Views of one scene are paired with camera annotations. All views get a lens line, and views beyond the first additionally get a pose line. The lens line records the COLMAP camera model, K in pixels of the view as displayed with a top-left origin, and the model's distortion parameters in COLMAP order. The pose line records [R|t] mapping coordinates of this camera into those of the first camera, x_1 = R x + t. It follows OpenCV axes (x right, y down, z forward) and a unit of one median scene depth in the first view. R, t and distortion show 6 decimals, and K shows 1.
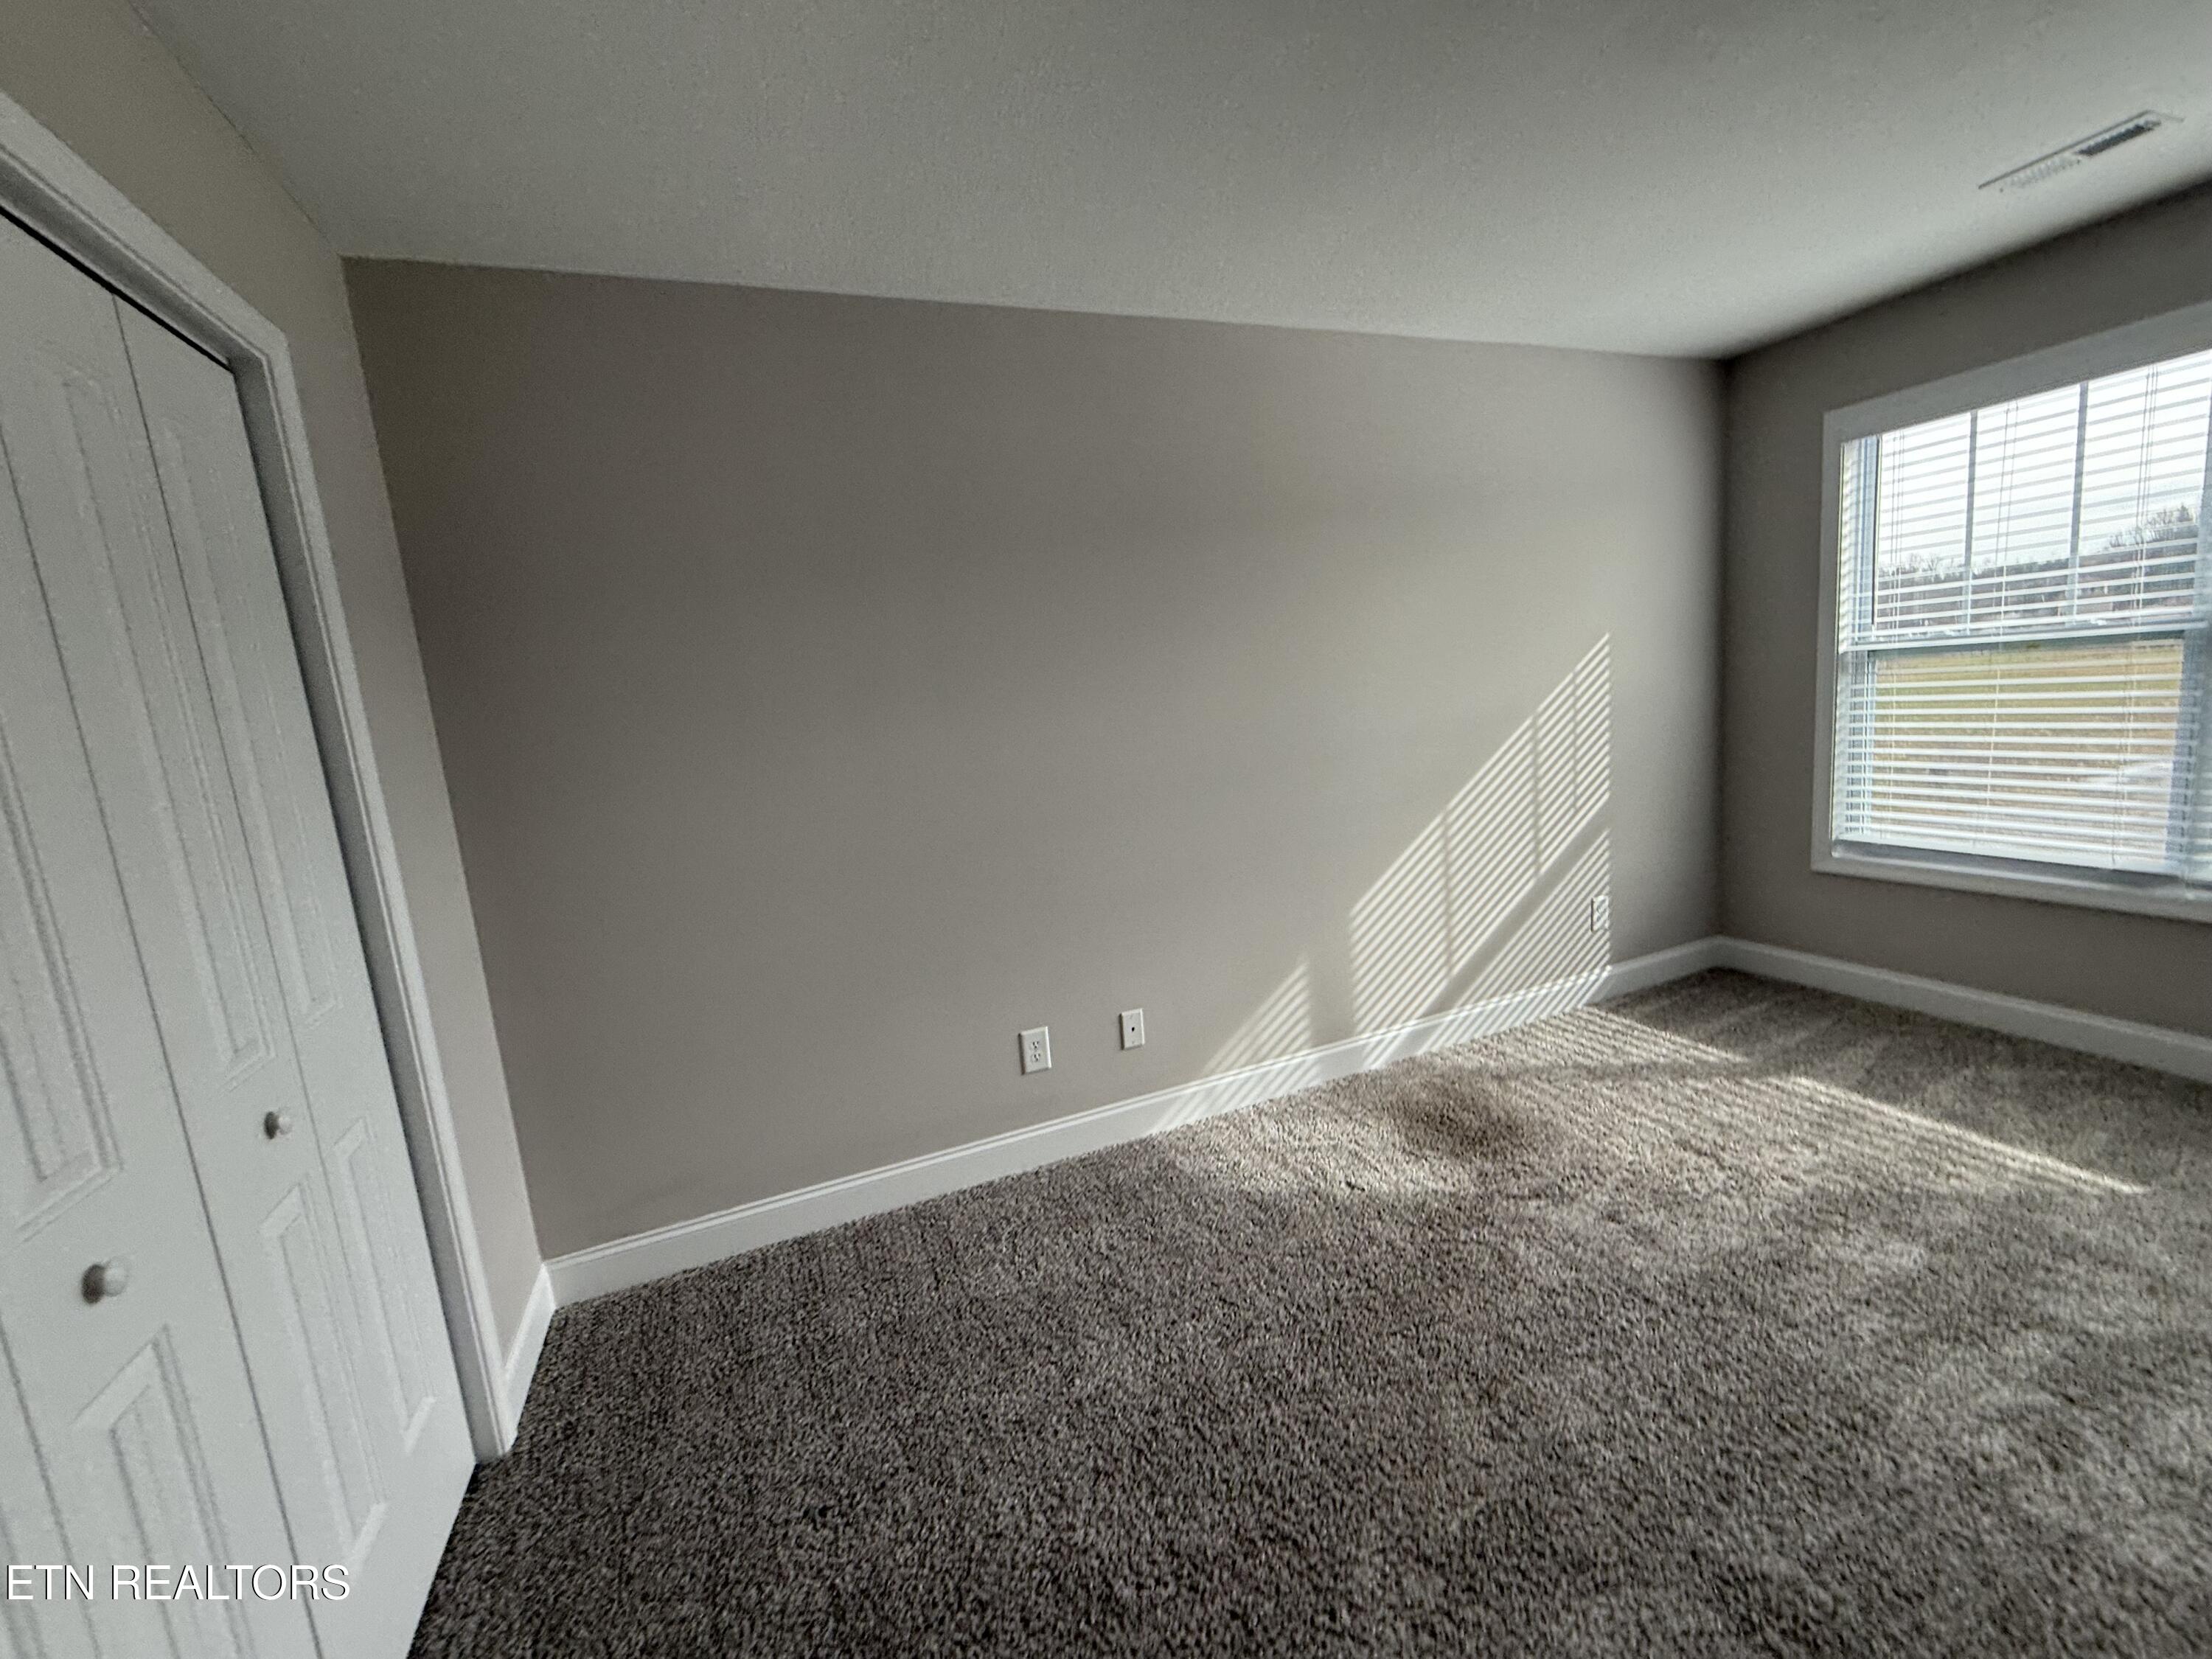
lens RADIAL K [[898.3, 0, 1126.7], [0, 898.3, 819.0], [0, 0, 1]] dist [-0.000055, -0.000354]
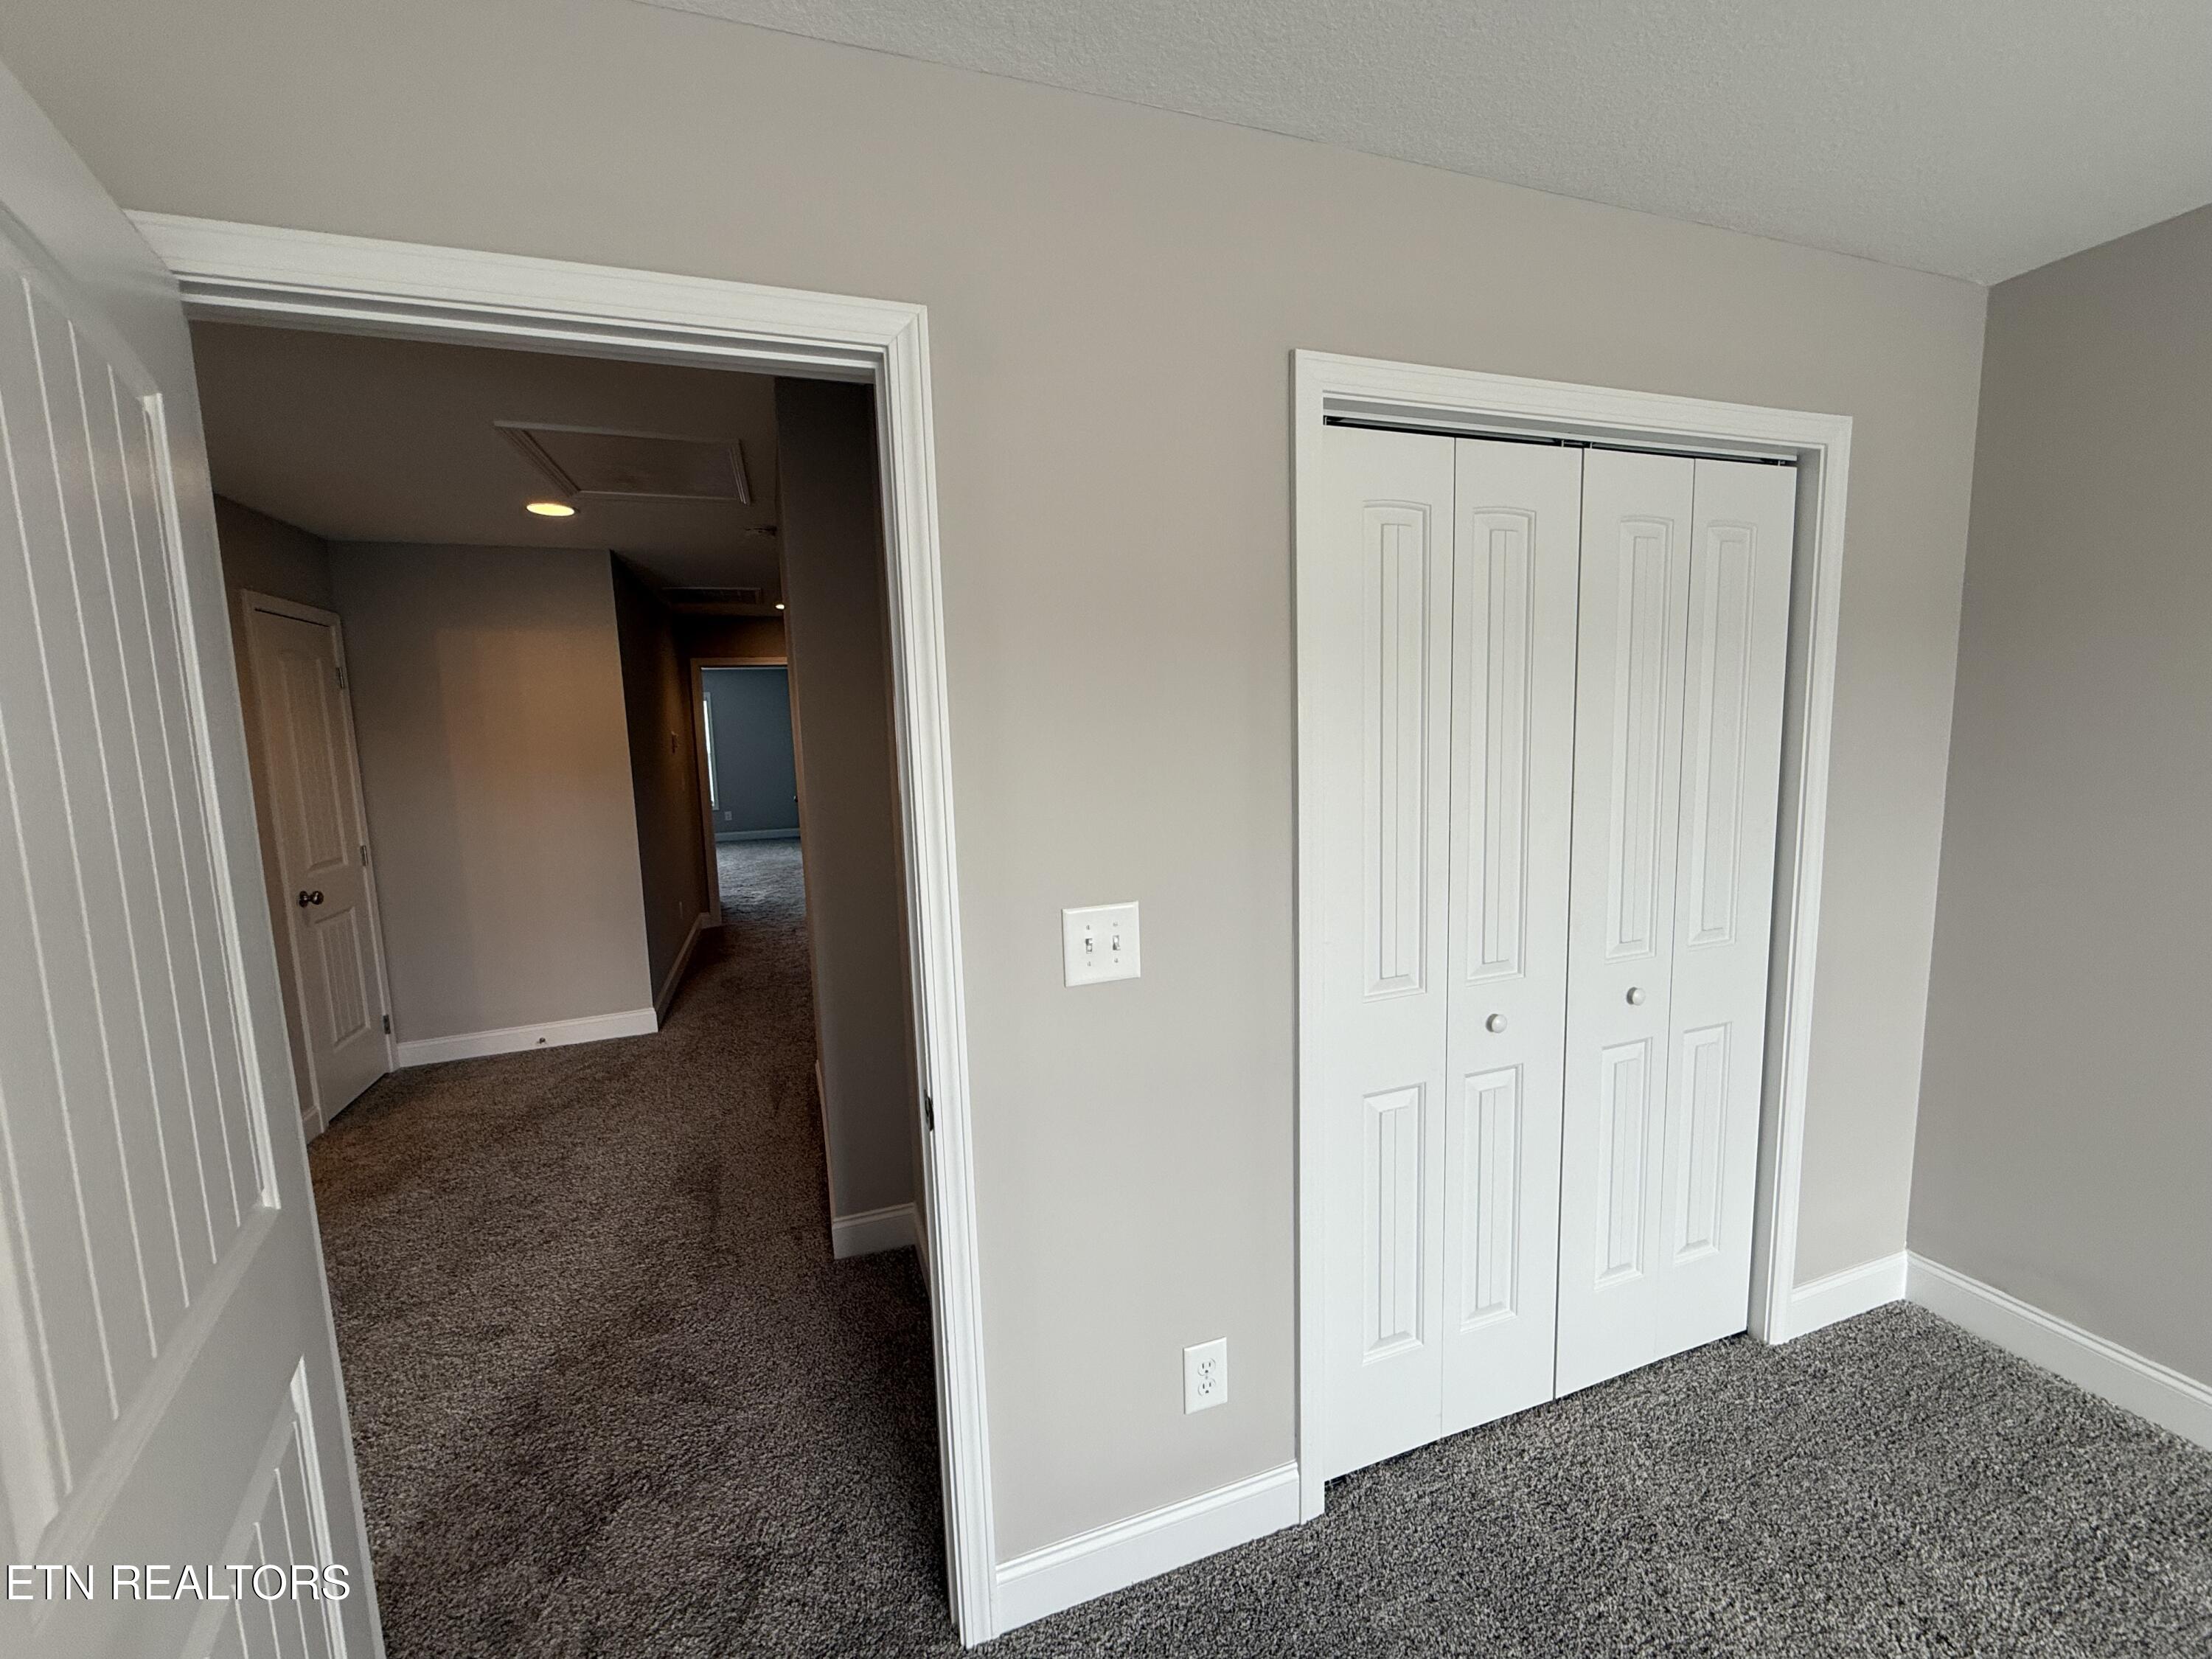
lens RADIAL K [[898.3, 0, 1110.4], [0, 898.3, 829.7], [0, 0, 1]] dist [-0.000055, -0.000354]
pose [[-0.048281, 0.207213, -0.977104, 0.414418], [-0.113900, 0.970721, 0.211487, -0.123848], [0.992318, 0.121503, -0.023265, 0.076994]]
